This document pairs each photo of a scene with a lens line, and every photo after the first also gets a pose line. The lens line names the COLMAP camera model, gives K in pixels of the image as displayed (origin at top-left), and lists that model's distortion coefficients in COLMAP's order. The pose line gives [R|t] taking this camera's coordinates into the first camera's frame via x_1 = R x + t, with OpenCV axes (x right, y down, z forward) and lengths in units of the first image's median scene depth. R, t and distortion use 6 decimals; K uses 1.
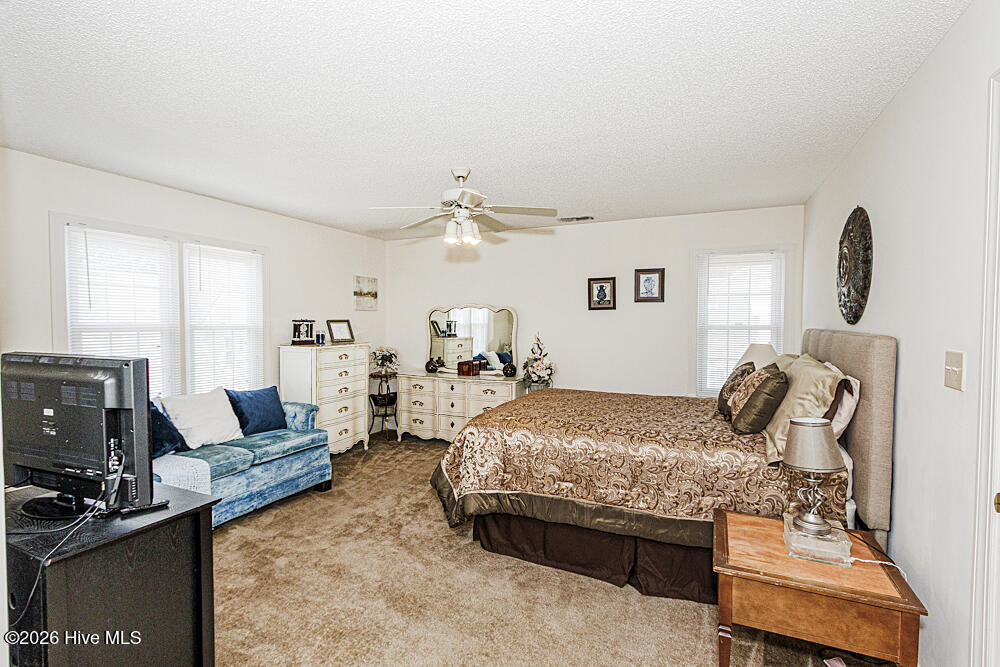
lens RADIAL K [[461.4, 0, 502.0], [0, 461.4, 335.8], [0, 0, 1]] dist [0.001752, -0.001668]
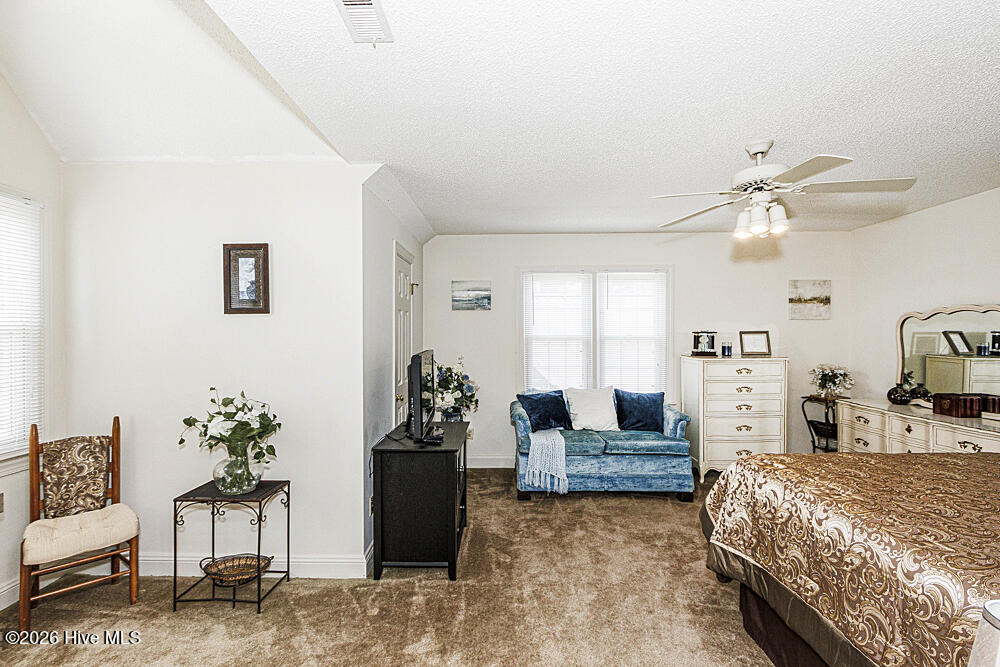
lens RADIAL K [[461.4, 0, 502.0], [0, 461.4, 335.8], [0, 0, 1]] dist [0.001752, -0.001668]
pose [[0.399215, 0.005004, -0.916844, 0.369180], [-0.026392, 0.999633, -0.006035, -0.008017], [0.916477, 0.026606, 0.399201, 0.220273]]
